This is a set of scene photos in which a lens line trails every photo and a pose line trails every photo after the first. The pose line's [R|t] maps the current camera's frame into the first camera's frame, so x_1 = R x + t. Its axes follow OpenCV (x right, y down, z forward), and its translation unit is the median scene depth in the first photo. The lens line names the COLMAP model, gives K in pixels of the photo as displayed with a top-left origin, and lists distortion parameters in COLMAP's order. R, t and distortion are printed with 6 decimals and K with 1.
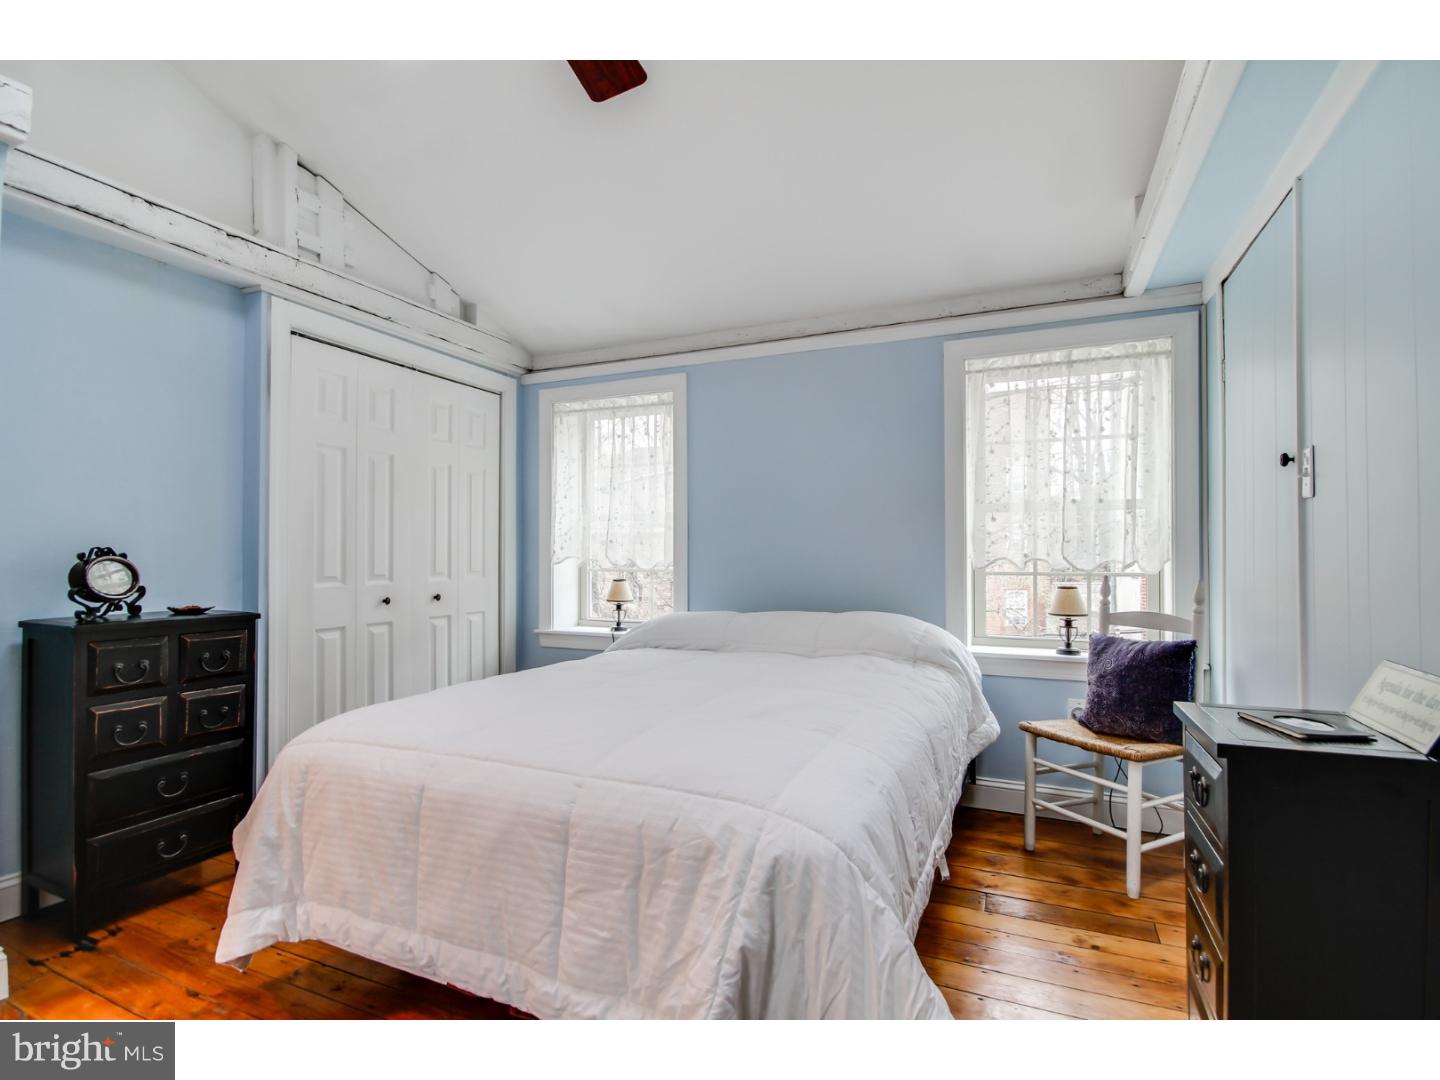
lens RADIAL K [[669.0, 0, 735.4], [0, 669.0, 545.5], [0, 0, 1]] dist [0.001316, -0.000363]
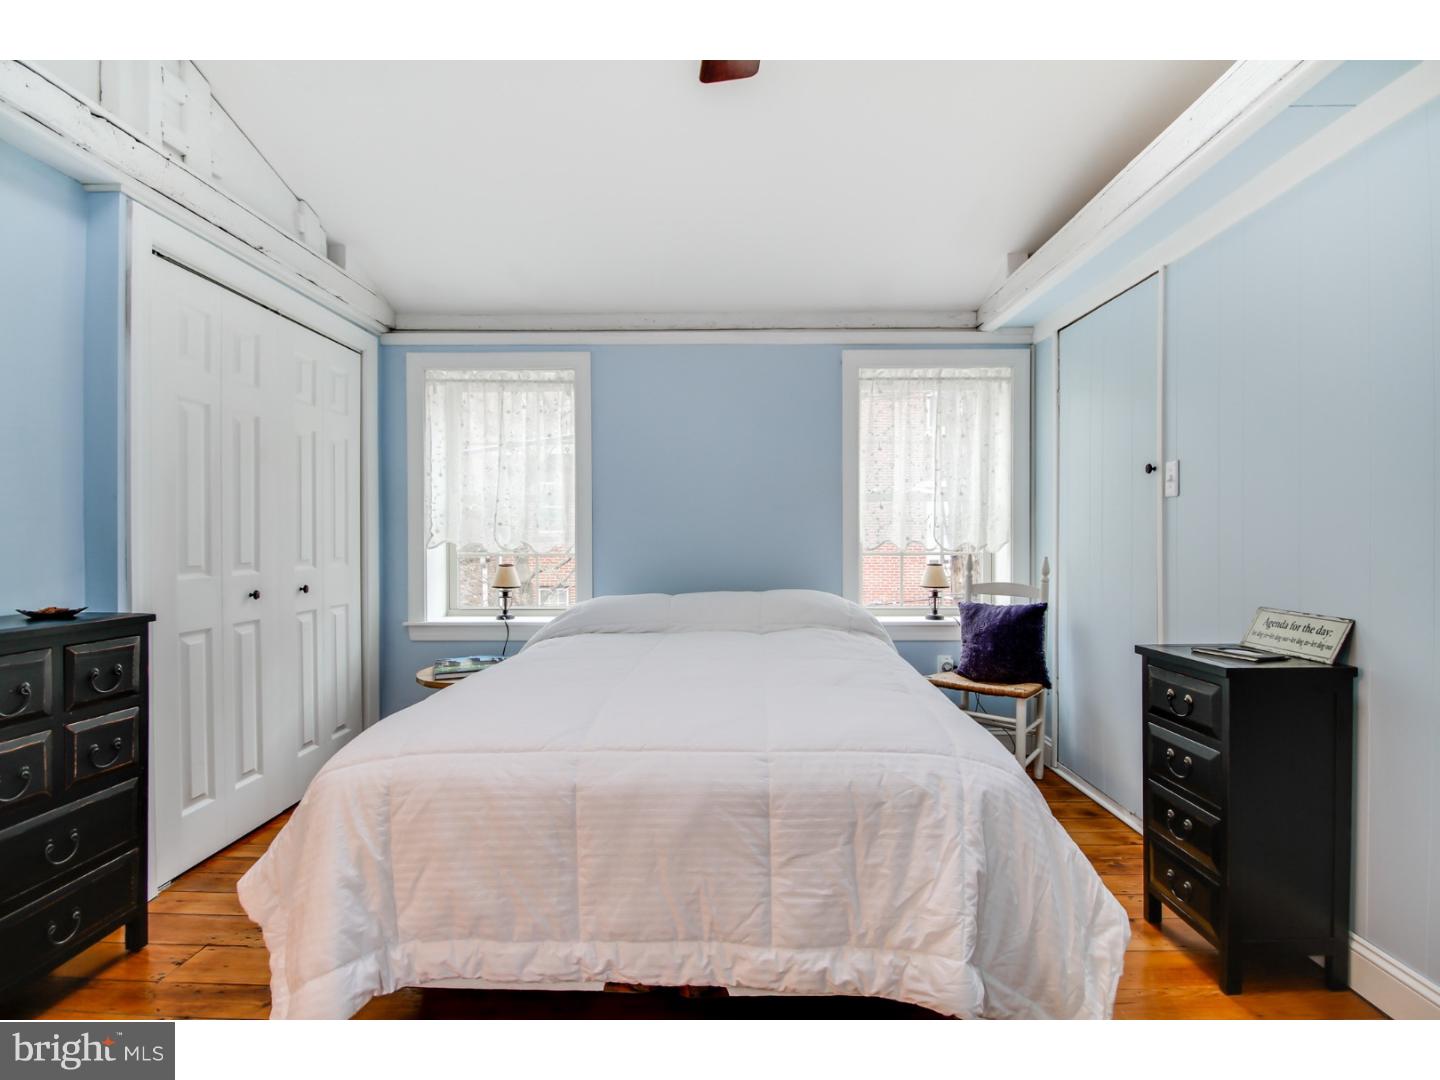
lens RADIAL K [[656.4, 0, 720.0], [0, 656.4, 540.0], [0, 0, 1]] dist [0.016962, -0.014629]
pose [[0.926472, -0.002130, 0.376358, -0.418774], [-0.003814, 0.999879, 0.015048, 0.001961], [-0.376345, -0.015377, 0.926352, 0.053716]]
